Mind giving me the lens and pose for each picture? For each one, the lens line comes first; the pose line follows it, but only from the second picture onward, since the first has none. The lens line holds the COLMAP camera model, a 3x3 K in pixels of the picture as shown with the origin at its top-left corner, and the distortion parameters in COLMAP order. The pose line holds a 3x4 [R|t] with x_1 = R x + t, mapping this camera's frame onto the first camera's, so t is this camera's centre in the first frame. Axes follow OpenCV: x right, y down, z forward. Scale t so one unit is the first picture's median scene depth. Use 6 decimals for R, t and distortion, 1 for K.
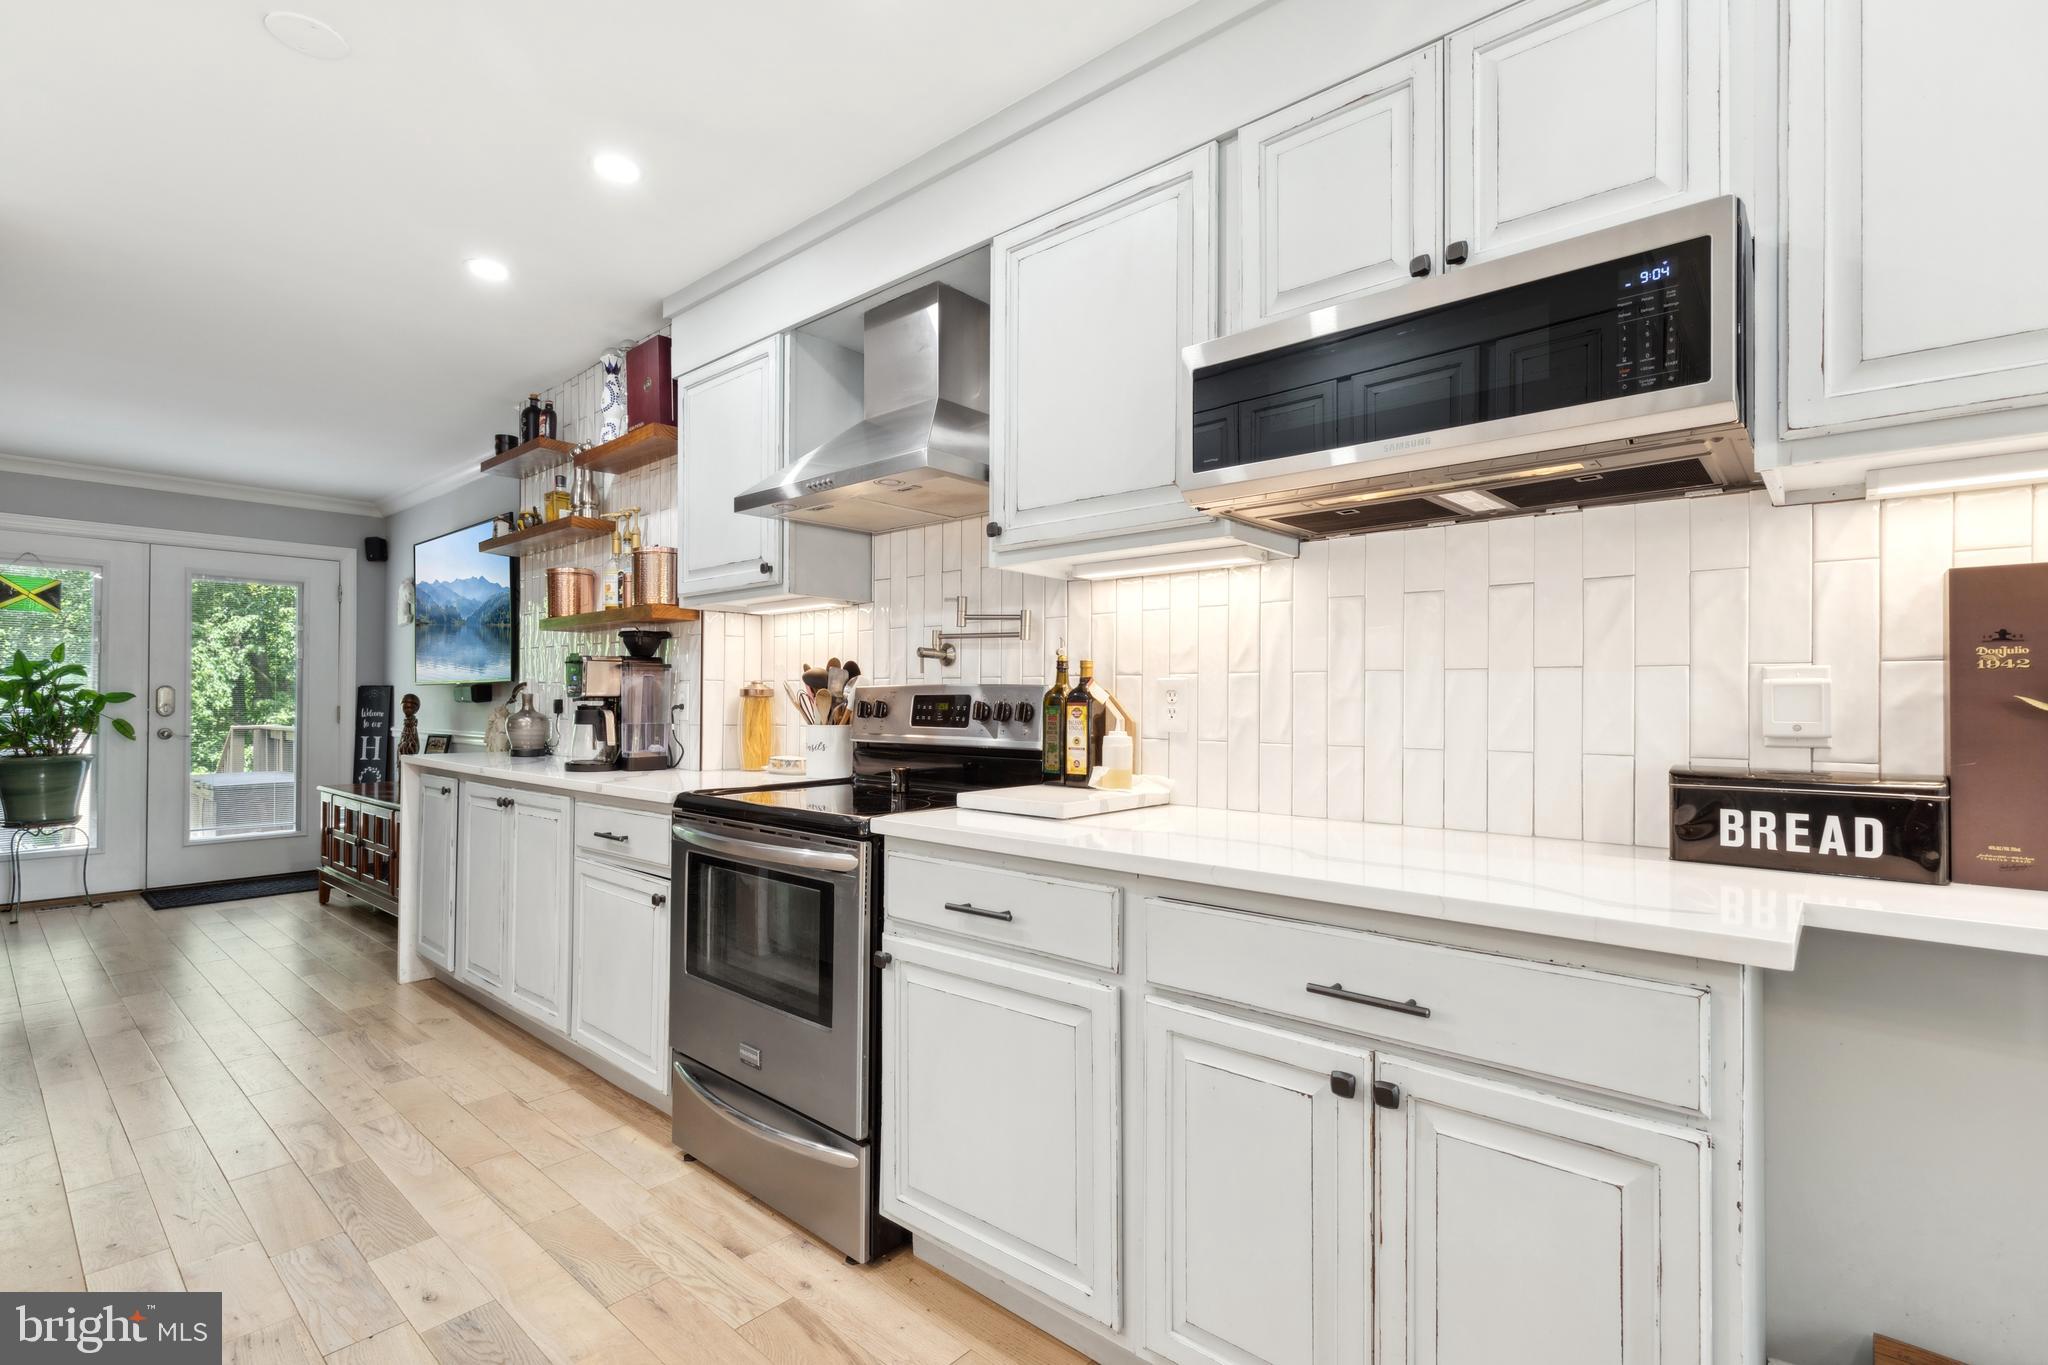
lens RADIAL K [[936.0, 0, 1026.1], [0, 936.0, 688.6], [0, 0, 1]] dist [0.003434, -0.002914]
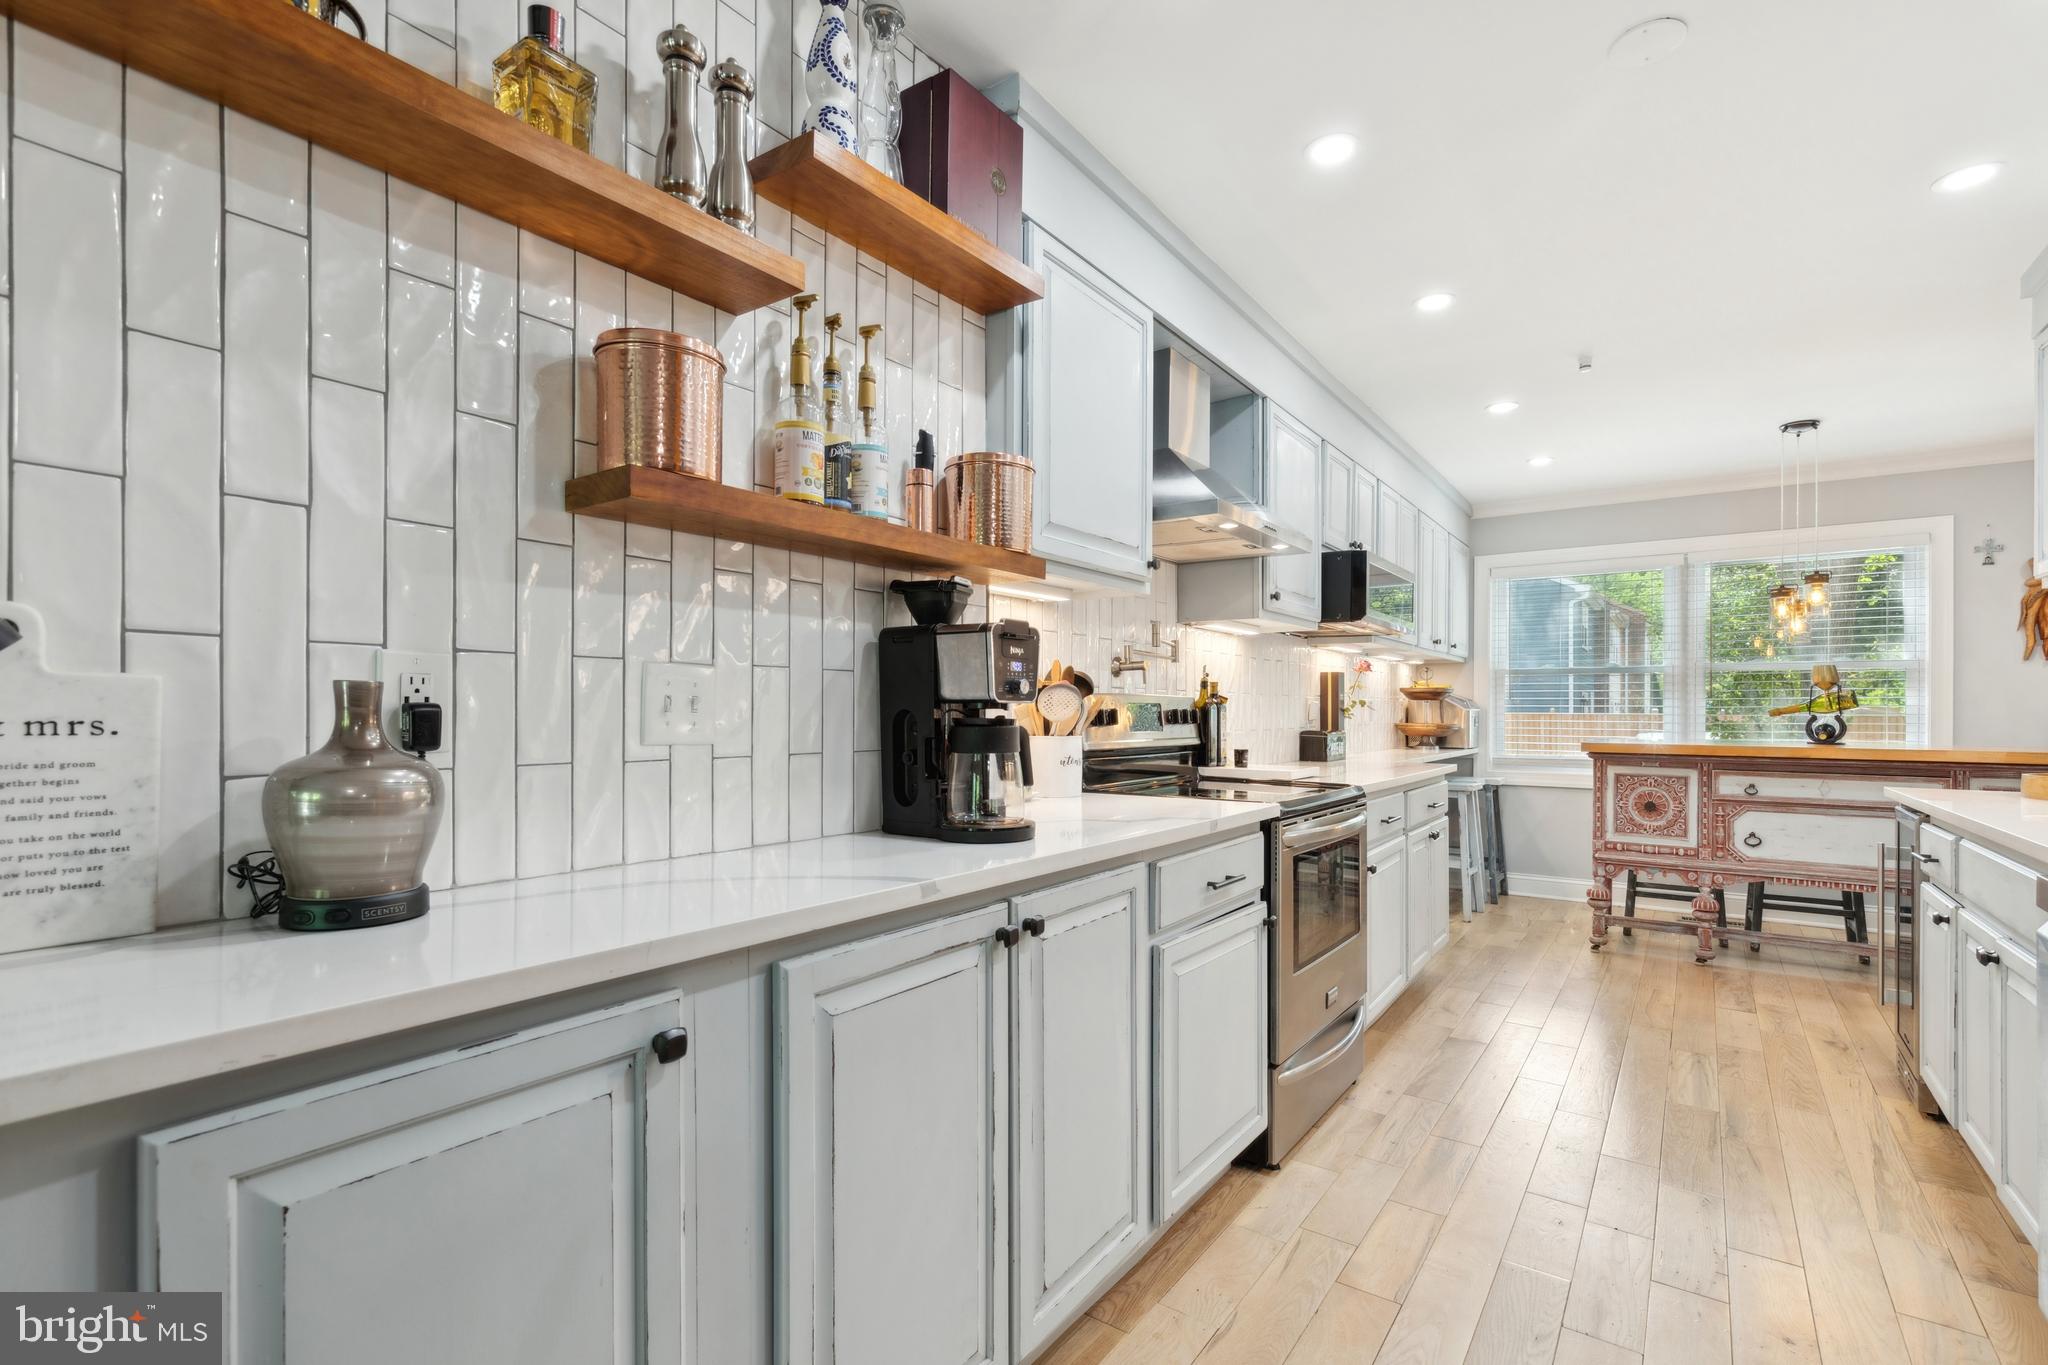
lens RADIAL K [[936.0, 0, 1029.1], [0, 936.0, 710.0], [0, 0, 1]] dist [0.003434, -0.002914]
pose [[-0.097690, -0.003227, 0.995212, -1.409944], [-0.005839, 0.999979, 0.002670, 0.015927], [-0.995200, -0.005550, -0.097707, 1.449271]]
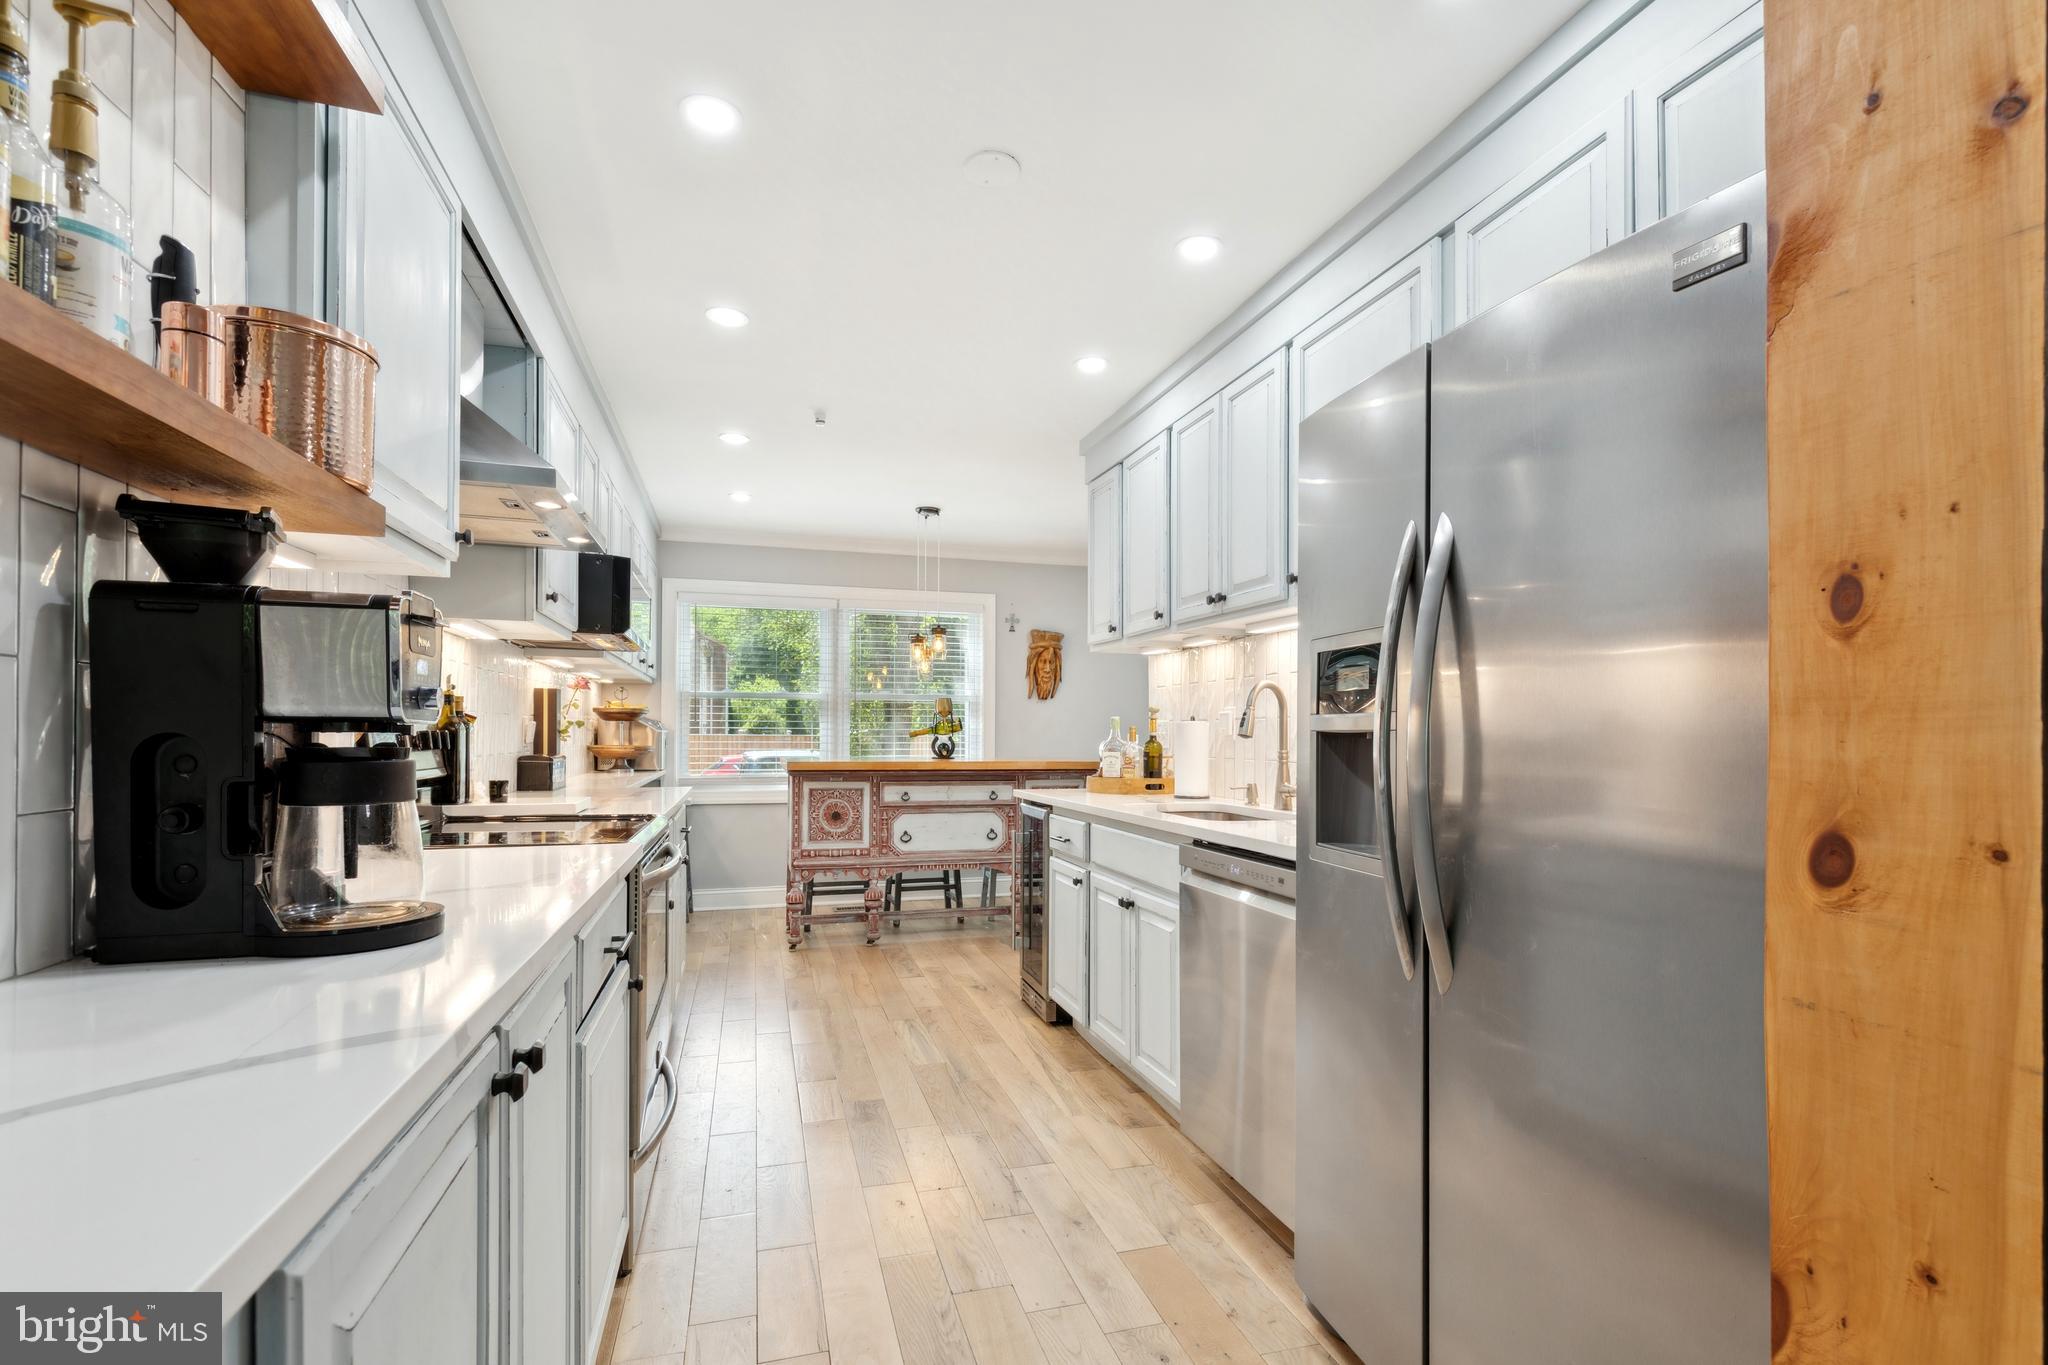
lens RADIAL K [[936.0, 0, 1048.3], [0, 936.0, 723.8], [0, 0, 1]] dist [0.003434, -0.002914]
pose [[-0.852013, -0.001372, 0.523519, -1.200121], [-0.008787, 0.999893, -0.011681, 0.015033], [-0.523447, -0.014553, -0.851934, 1.623570]]
